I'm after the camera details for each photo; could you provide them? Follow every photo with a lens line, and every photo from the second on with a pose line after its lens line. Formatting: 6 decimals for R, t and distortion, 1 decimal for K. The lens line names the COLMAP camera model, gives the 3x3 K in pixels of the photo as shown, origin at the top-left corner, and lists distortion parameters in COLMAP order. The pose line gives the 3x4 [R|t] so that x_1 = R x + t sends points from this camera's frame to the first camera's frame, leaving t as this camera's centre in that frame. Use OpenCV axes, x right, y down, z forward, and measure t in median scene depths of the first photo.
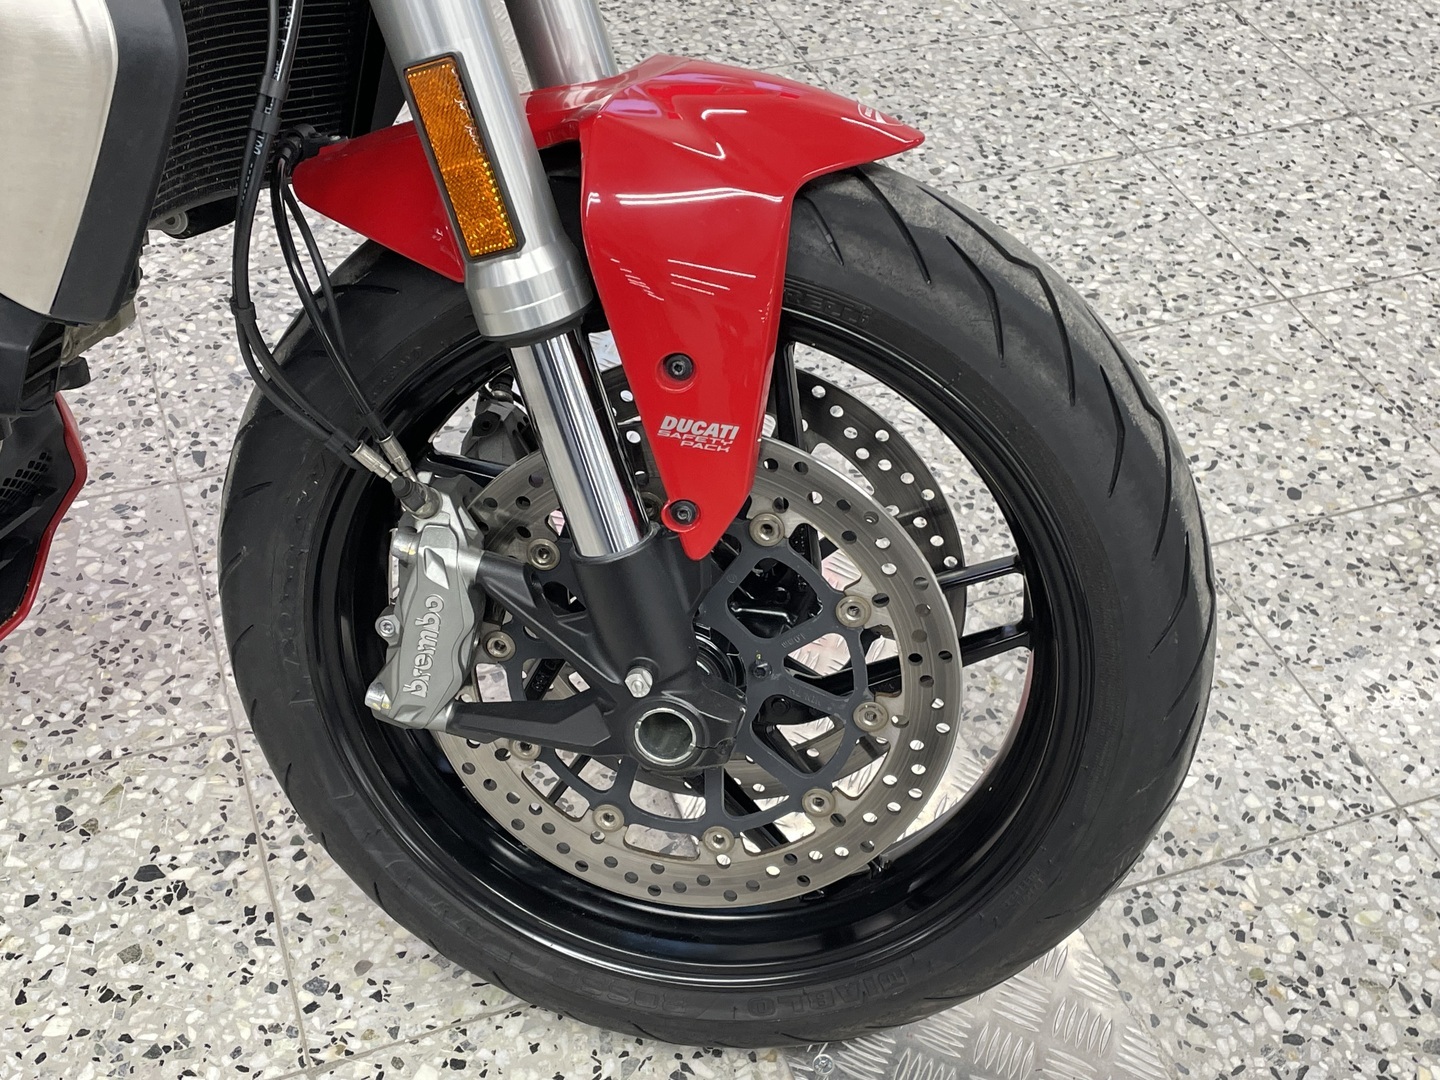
lens RADIAL K [[1706.4, 0, 723.3], [0, 1706.4, 538.2], [0, 0, 1]] dist [0.051701, 0.000000]
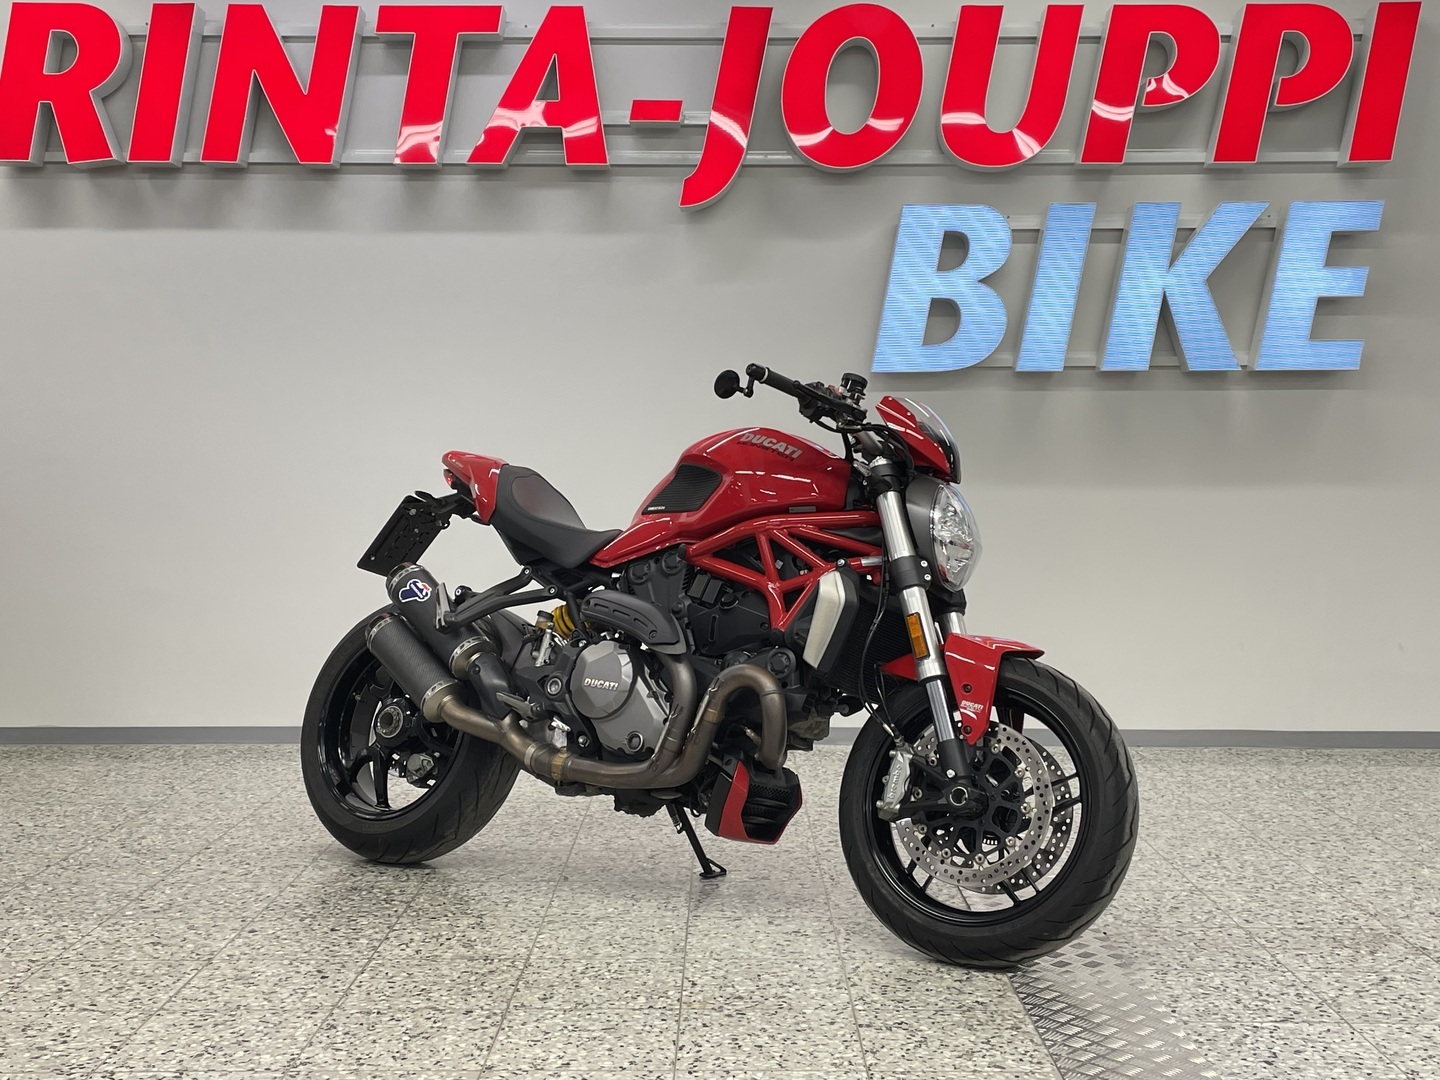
lens RADIAL K [[1706.4, 0, 720.2], [0, 1706.4, 541.0], [0, 0, 1]] dist [0.051701, 0.000000]
pose [[0.932298, -0.041969, -0.359249, 0.754082], [-0.208276, 0.749748, -0.628091, 1.933935], [0.295707, 0.660391, 0.690247, -1.802932]]
